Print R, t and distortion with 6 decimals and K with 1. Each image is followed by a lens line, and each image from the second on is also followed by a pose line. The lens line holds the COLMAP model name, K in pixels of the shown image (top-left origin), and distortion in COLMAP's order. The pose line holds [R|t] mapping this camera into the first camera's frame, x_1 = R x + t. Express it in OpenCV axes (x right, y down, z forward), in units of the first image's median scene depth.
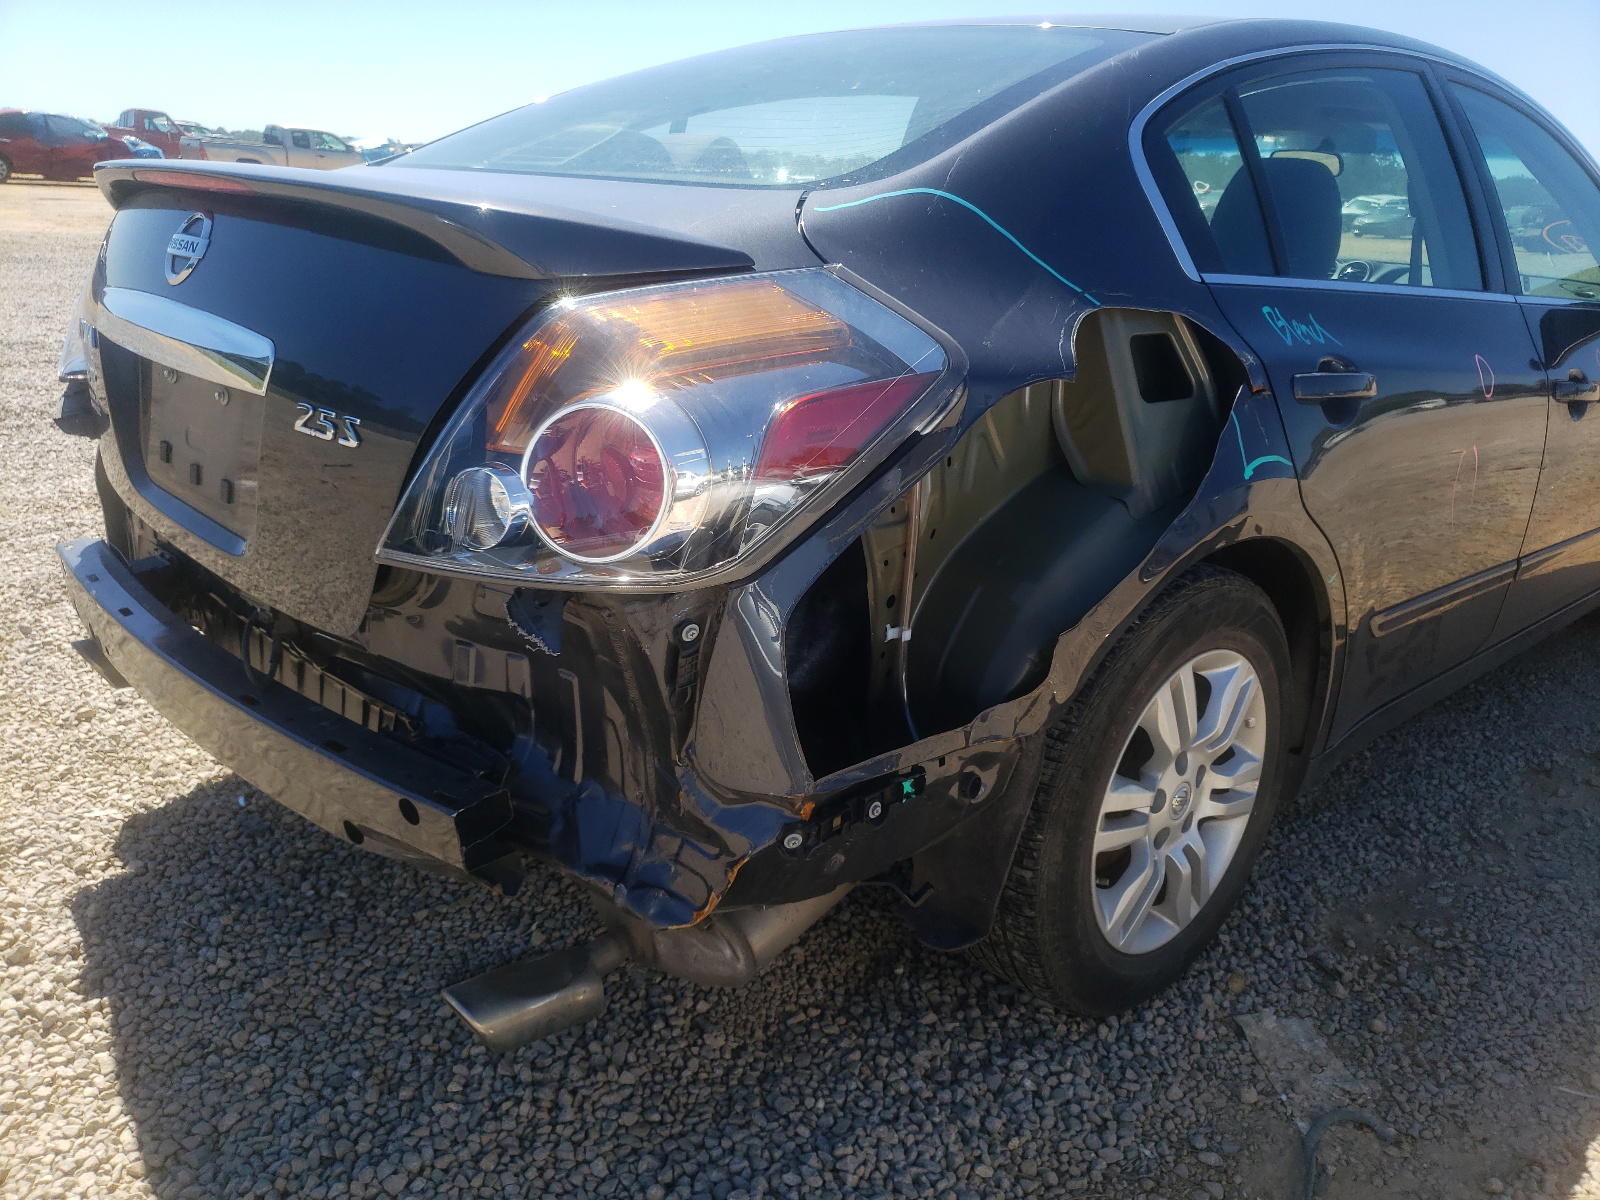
lens RADIAL K [[1245.7, 0, 795.4], [0, 1245.7, 571.7], [0, 0, 1]] dist [-0.036816, 0.094561]
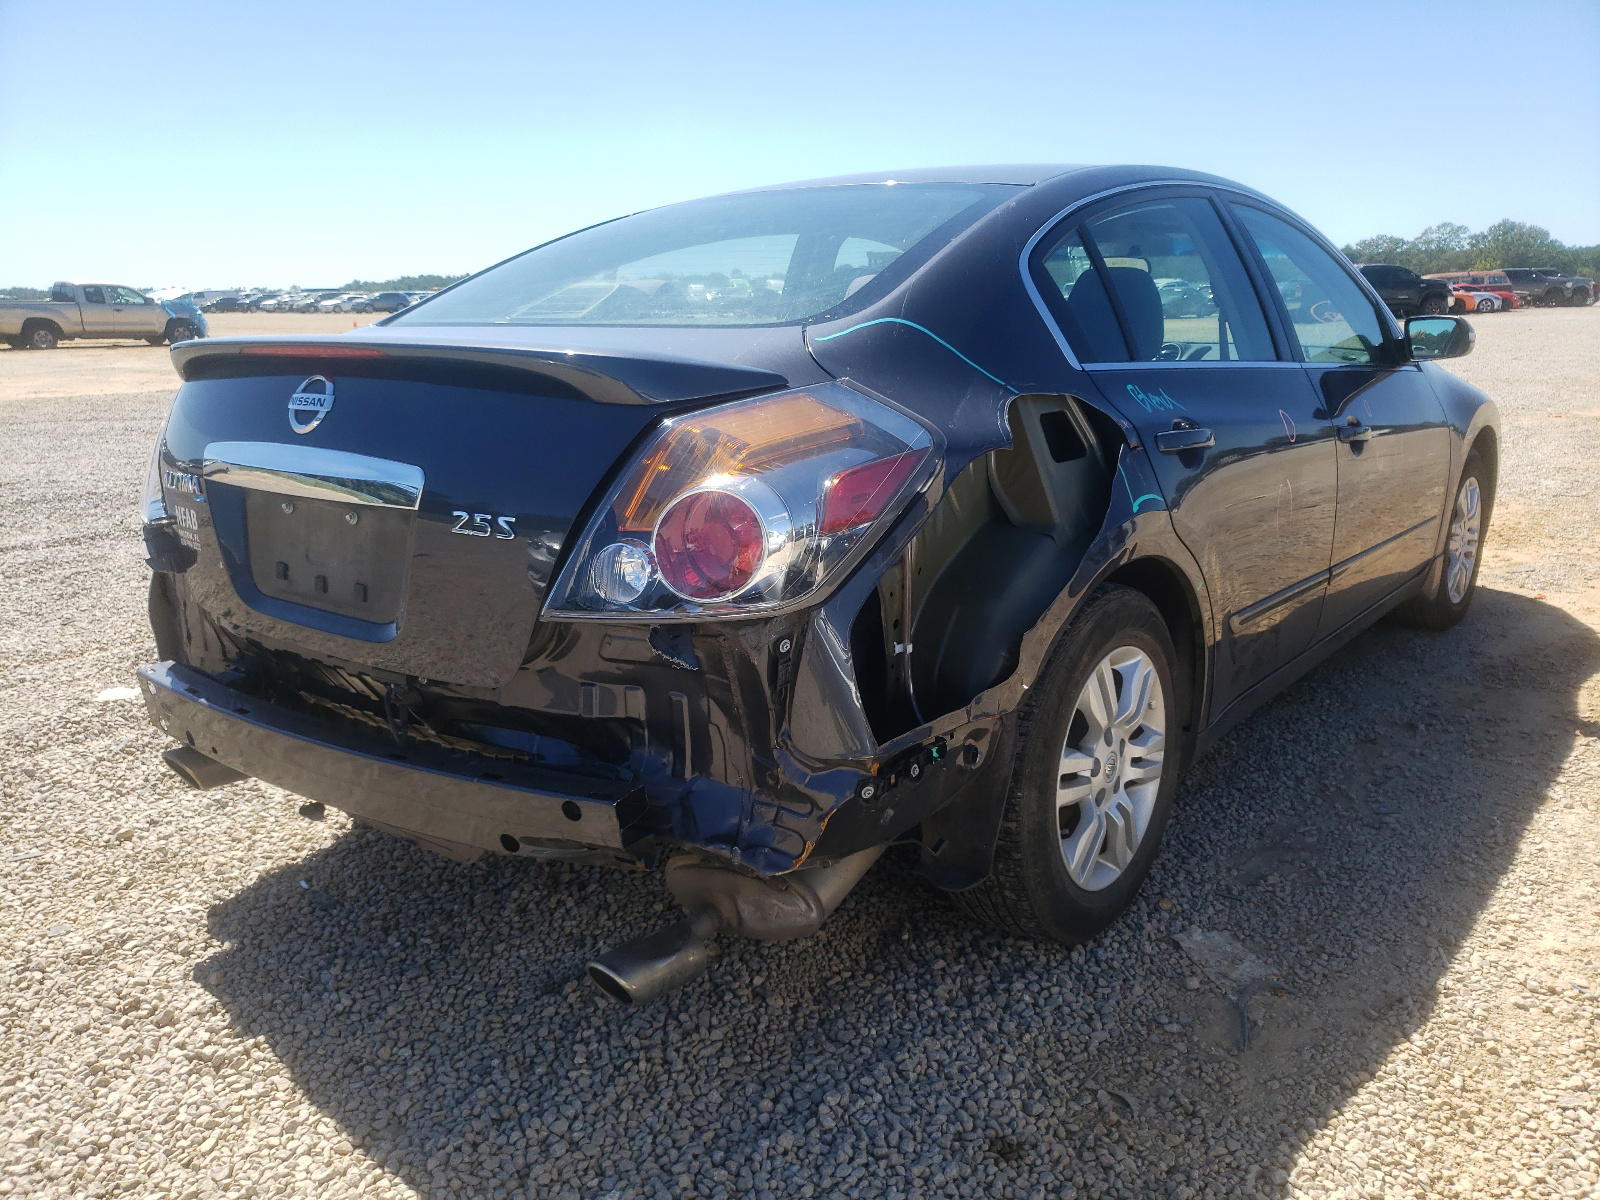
lens RADIAL K [[1205.9, 0, 800.0], [0, 1205.9, 600.0], [0, 0, 1]] dist [0.030173, 0.000099]
pose [[0.987697, -0.097903, 0.121944, -0.154881], [0.105128, 0.992977, -0.054274, 0.049696], [-0.115774, 0.066426, 0.991052, -0.233604]]
